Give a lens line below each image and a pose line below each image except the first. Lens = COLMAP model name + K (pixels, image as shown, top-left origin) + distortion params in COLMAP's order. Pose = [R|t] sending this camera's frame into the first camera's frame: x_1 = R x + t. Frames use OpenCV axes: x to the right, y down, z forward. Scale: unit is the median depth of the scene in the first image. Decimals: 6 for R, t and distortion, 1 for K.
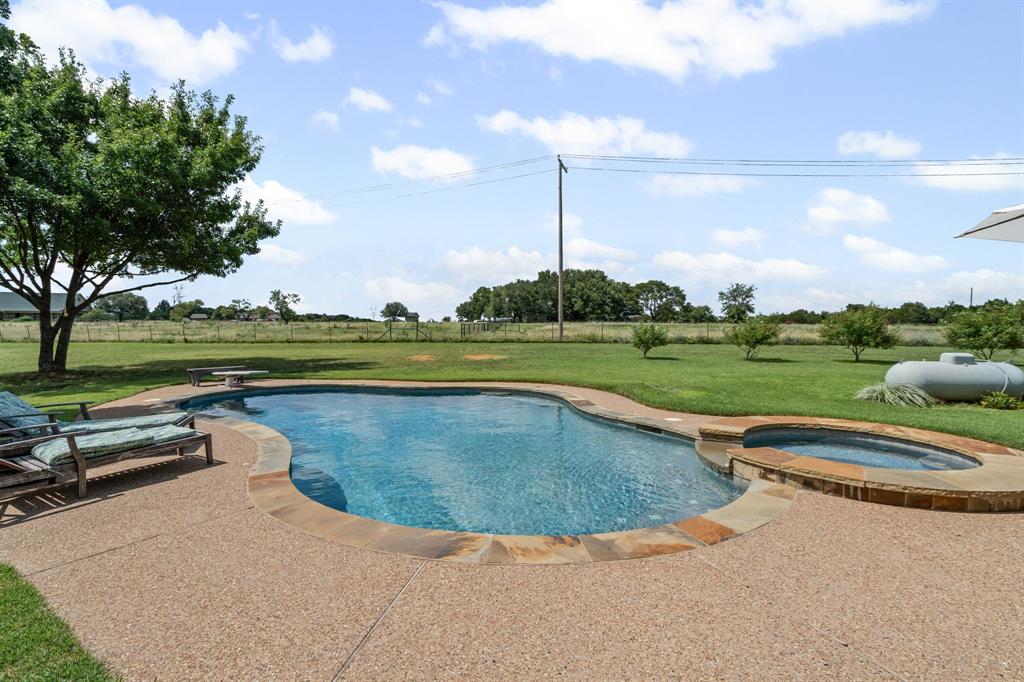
lens RADIAL K [[474.6, 0, 511.8], [0, 474.6, 338.0], [0, 0, 1]] dist [-0.002516, 0.001130]
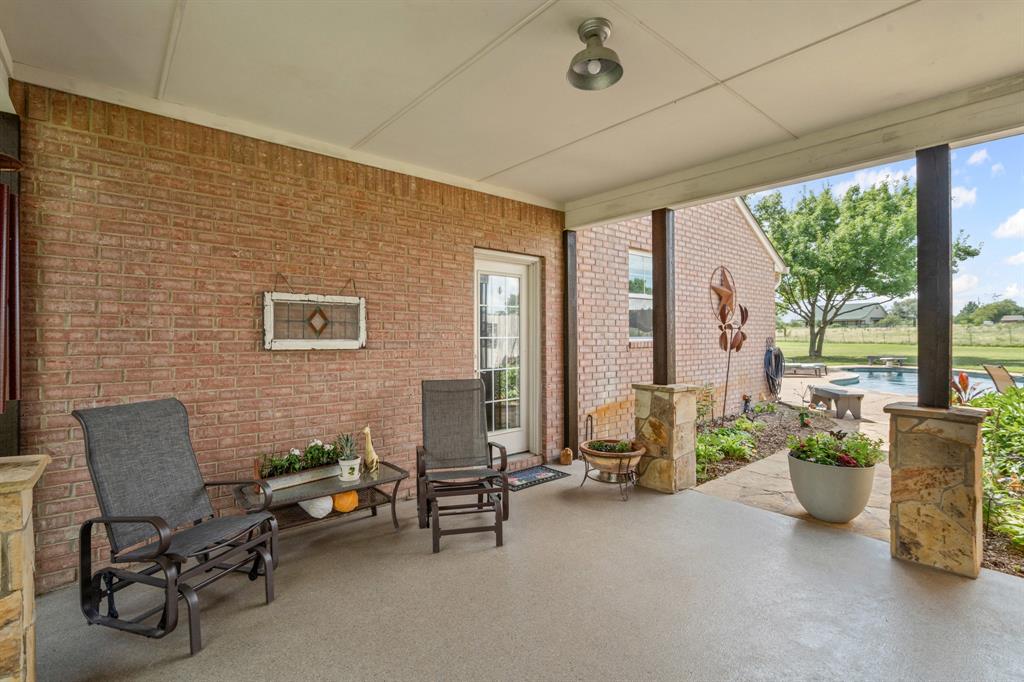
lens RADIAL K [[474.6, 0, 509.1], [0, 474.6, 338.5], [0, 0, 1]] dist [-0.002516, 0.001130]
pose [[0.160844, 0.010980, -0.986919, 0.545010], [-0.019681, 0.999775, 0.007916, 0.008709], [0.986784, 0.018150, 0.161024, -0.390981]]
